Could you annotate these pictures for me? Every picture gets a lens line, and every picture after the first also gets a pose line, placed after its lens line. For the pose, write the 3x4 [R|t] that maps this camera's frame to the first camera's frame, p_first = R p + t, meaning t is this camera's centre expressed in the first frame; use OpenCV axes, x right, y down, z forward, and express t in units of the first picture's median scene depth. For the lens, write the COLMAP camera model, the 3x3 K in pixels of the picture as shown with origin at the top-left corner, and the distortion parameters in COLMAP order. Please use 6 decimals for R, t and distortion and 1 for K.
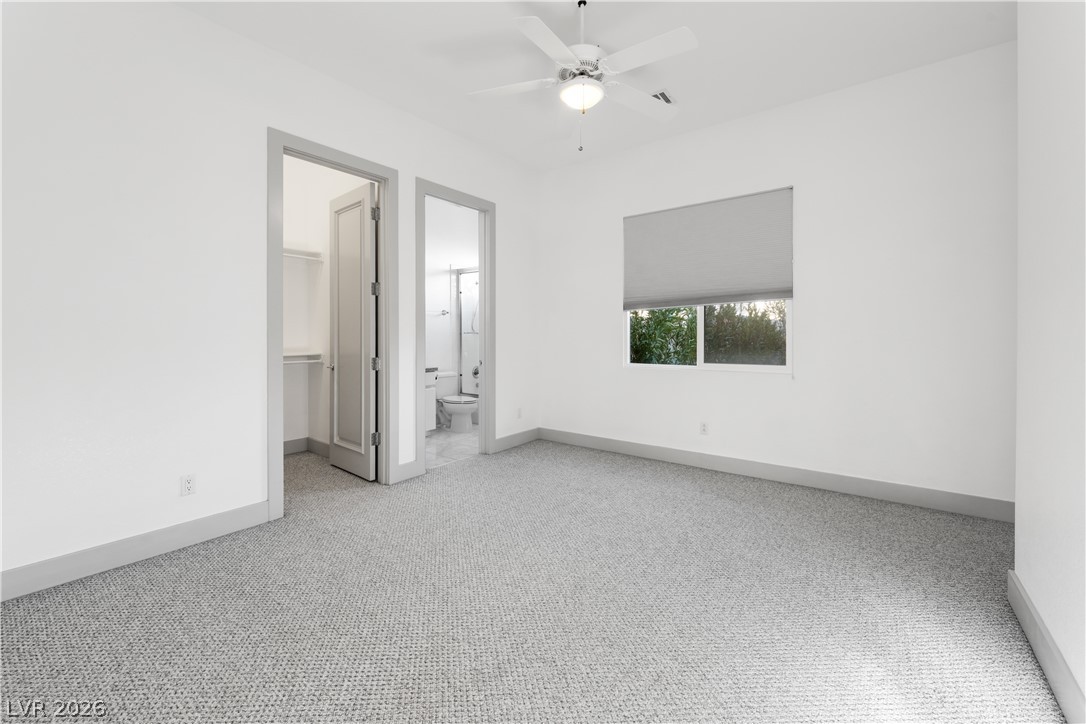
lens RADIAL K [[440.4, 0, 547.7], [0, 440.4, 341.9], [0, 0, 1]] dist [-0.000300, 0.000248]
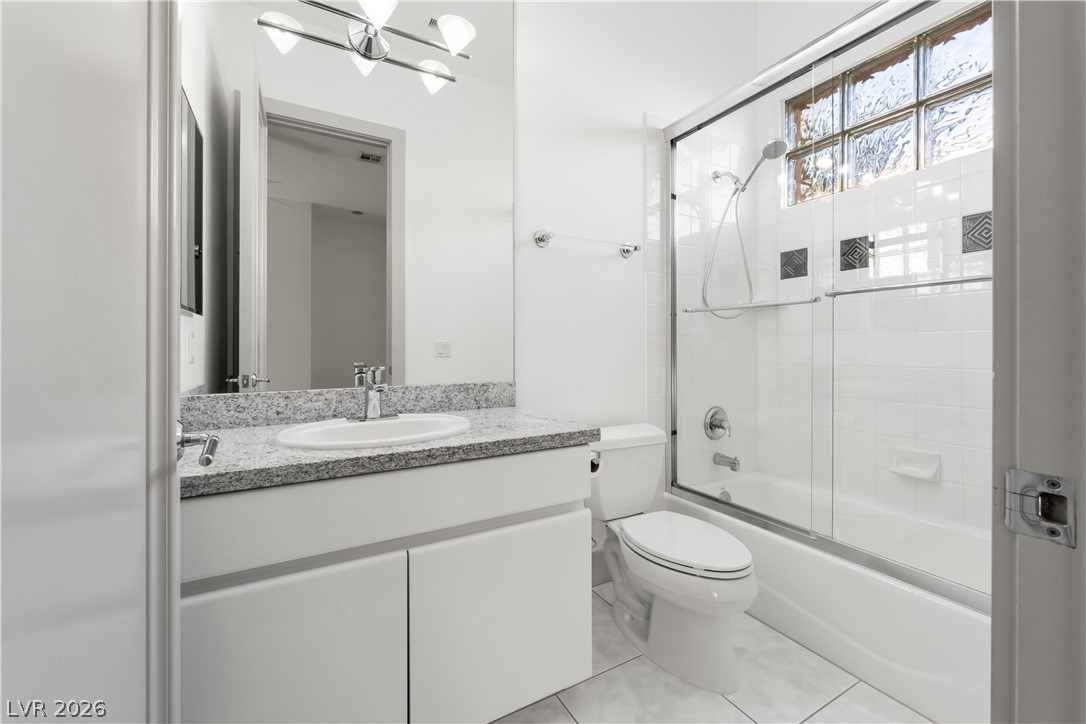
lens RADIAL K [[440.4, 0, 547.7], [0, 440.4, 341.9], [0, 0, 1]] dist [-0.000300, 0.000248]
pose [[0.914655, 0.003547, -0.404219, -0.257018], [-0.006597, 0.999959, -0.006155, 0.012805], [0.404181, 0.008296, 0.914641, 1.116260]]
